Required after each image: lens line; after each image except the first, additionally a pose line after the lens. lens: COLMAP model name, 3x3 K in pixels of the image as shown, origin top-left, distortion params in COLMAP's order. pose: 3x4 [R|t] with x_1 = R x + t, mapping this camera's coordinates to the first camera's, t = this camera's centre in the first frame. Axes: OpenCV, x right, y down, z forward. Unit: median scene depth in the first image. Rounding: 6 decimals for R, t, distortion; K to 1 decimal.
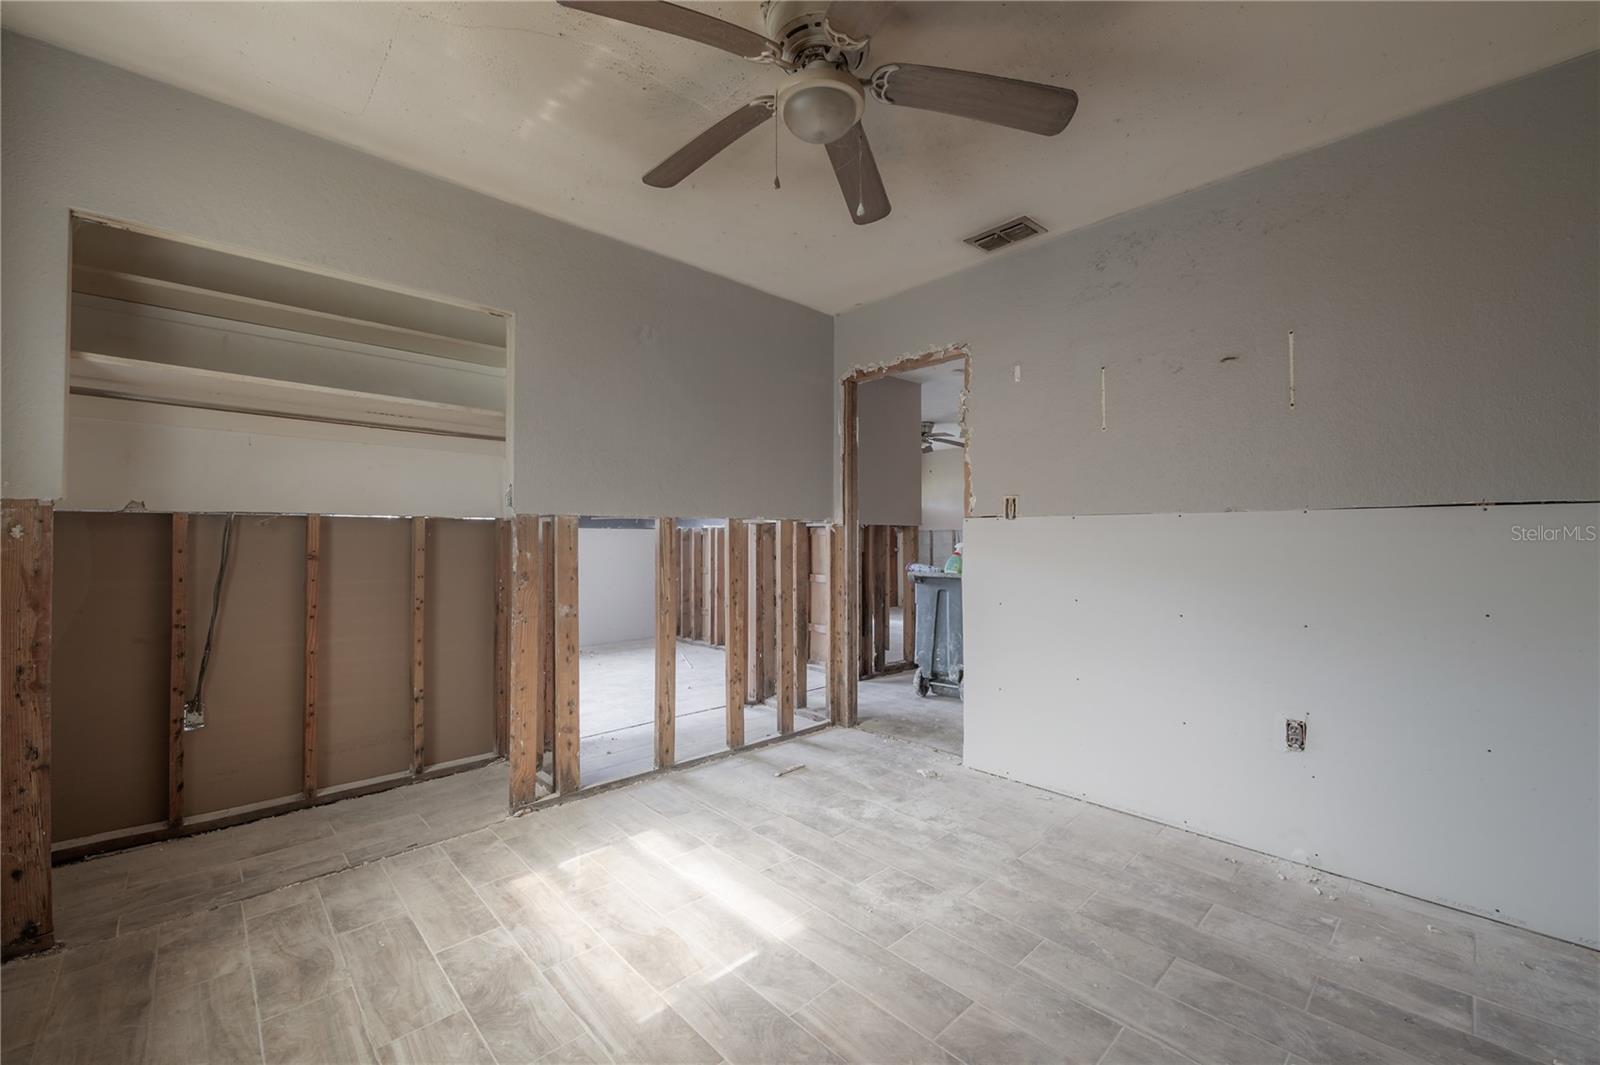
lens RADIAL K [[636.1, 0, 802.1], [0, 636.1, 532.7], [0, 0, 1]] dist [0.002033, -0.001756]
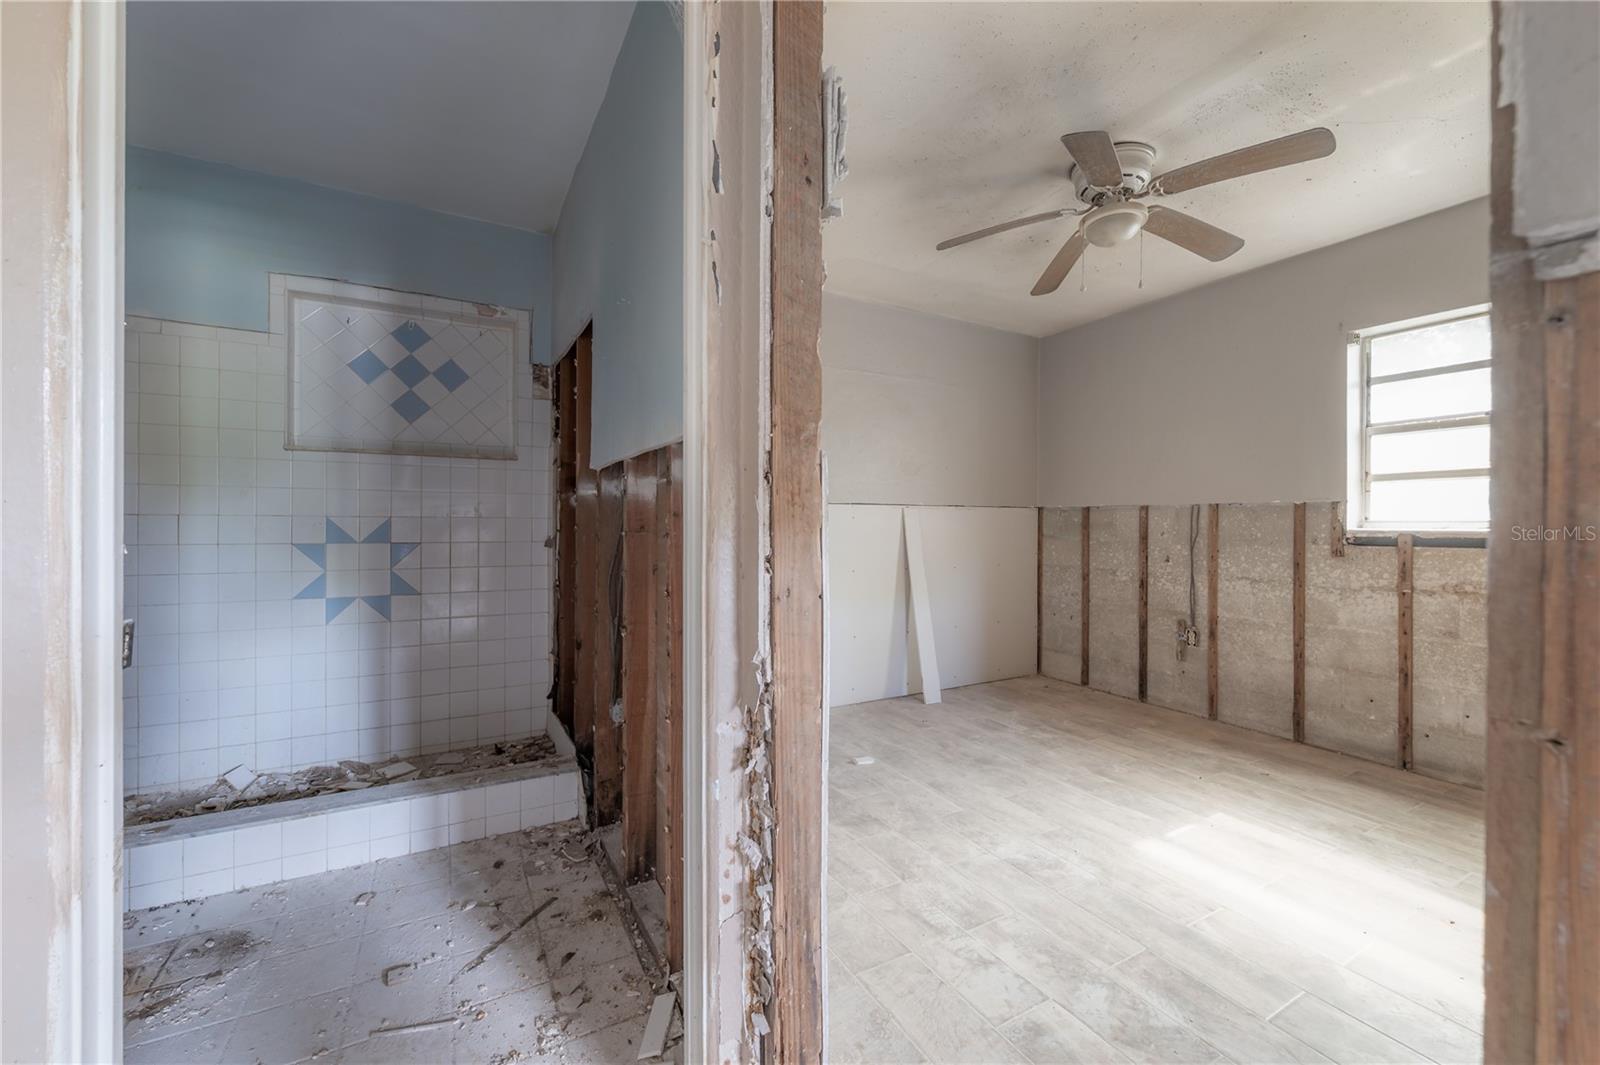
lens RADIAL K [[636.1, 0, 795.7], [0, 636.1, 526.1], [0, 0, 1]] dist [0.002033, -0.001756]
pose [[-0.967431, -0.005814, 0.253066, 0.302336], [-0.008110, 0.999935, -0.008032, 0.034848], [-0.253003, -0.009823, -0.967416, 2.188970]]
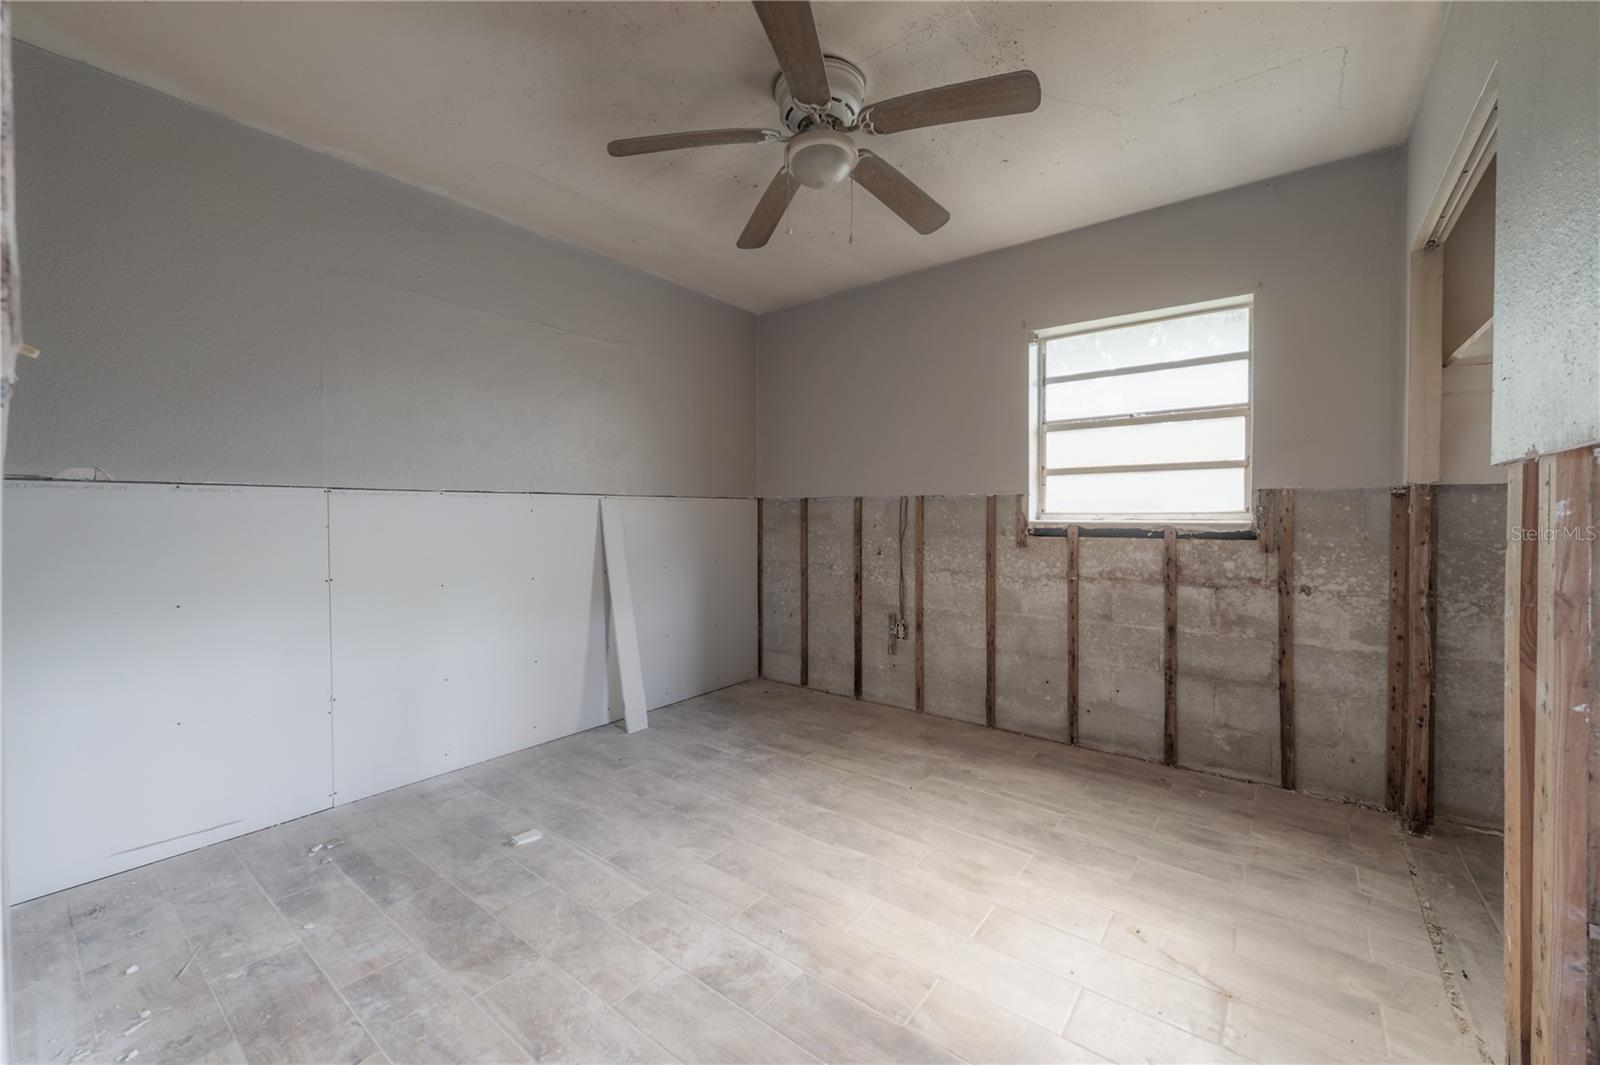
lens RADIAL K [[636.1, 0, 798.6], [0, 636.1, 523.7], [0, 0, 1]] dist [0.002033, -0.001756]
pose [[-0.989183, 0.002194, -0.146669, 0.212578], [0.001606, 0.999990, 0.004132, 0.018122], [0.146676, 0.003852, -0.989177, 1.863490]]
